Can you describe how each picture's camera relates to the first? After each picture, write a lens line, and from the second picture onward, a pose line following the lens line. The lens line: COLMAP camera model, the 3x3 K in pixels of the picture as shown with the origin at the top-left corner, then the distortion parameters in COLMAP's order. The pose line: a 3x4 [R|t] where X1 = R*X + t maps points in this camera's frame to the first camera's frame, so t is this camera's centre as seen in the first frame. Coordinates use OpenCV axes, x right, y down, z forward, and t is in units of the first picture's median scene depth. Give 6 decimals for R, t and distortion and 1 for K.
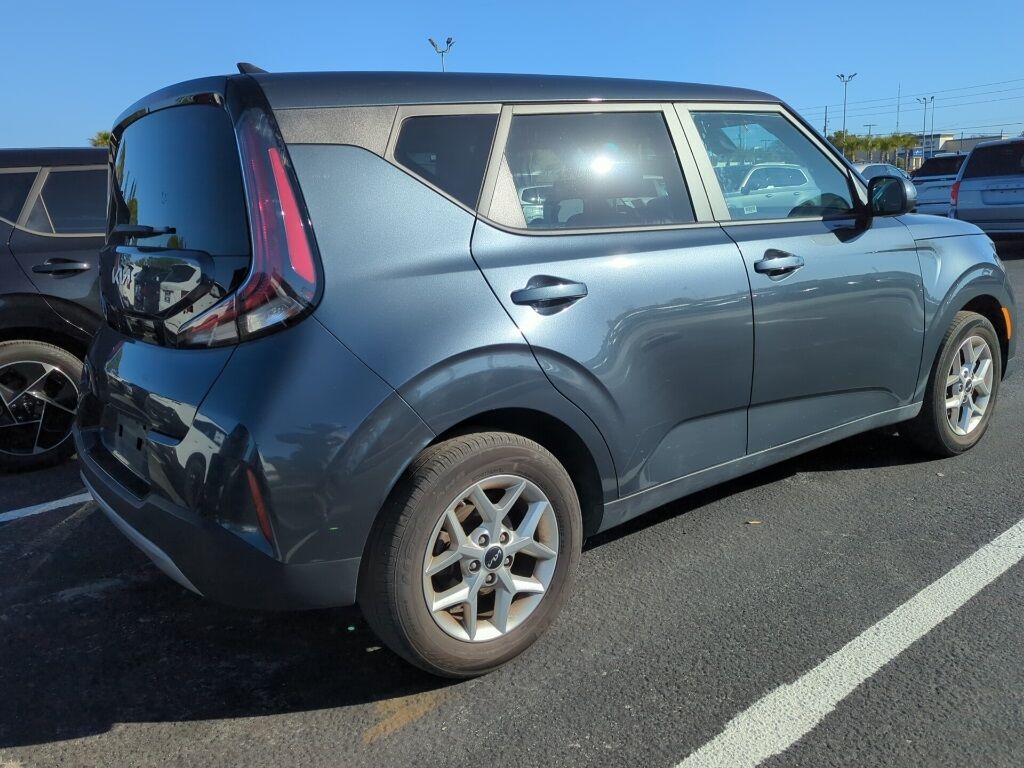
lens RADIAL K [[833.3, 0, 513.1], [0, 833.3, 384.6], [0, 0, 1]] dist [0.028087, -0.008186]
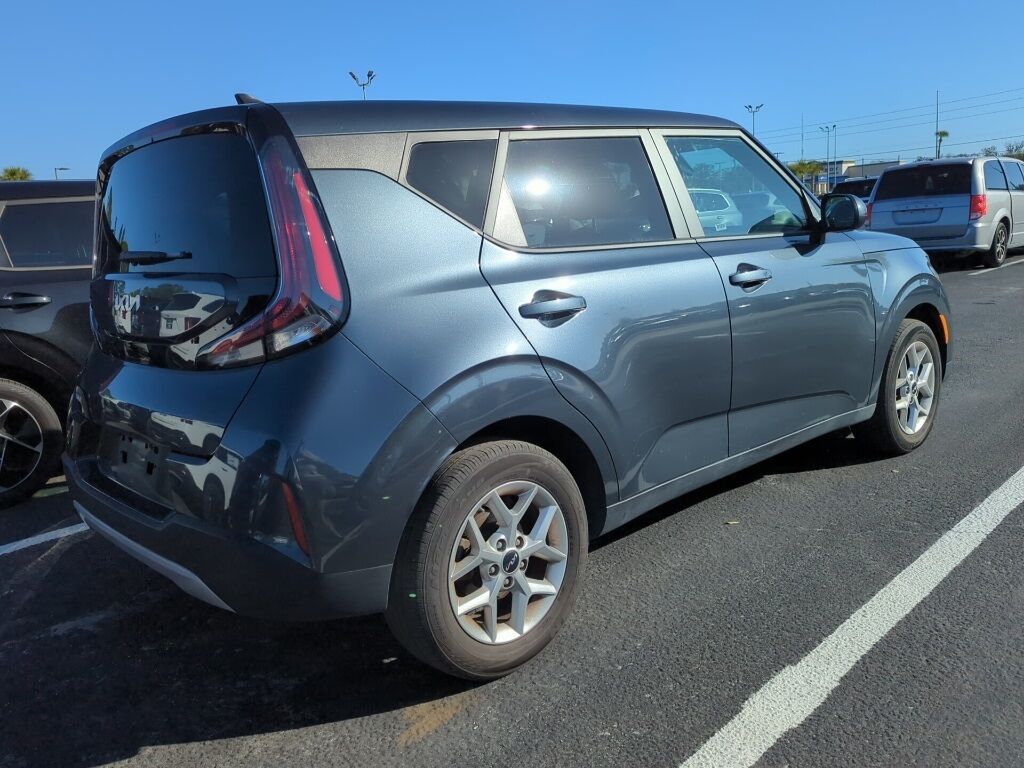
lens RADIAL K [[833.3, 0, 510.4], [0, 833.3, 384.6], [0, 0, 1]] dist [0.028087, -0.008186]
pose [[0.996004, -0.034788, 0.082249, -0.097178], [0.037555, 0.998771, -0.032341, 0.020054], [-0.081023, 0.035301, 0.996087, -0.042274]]
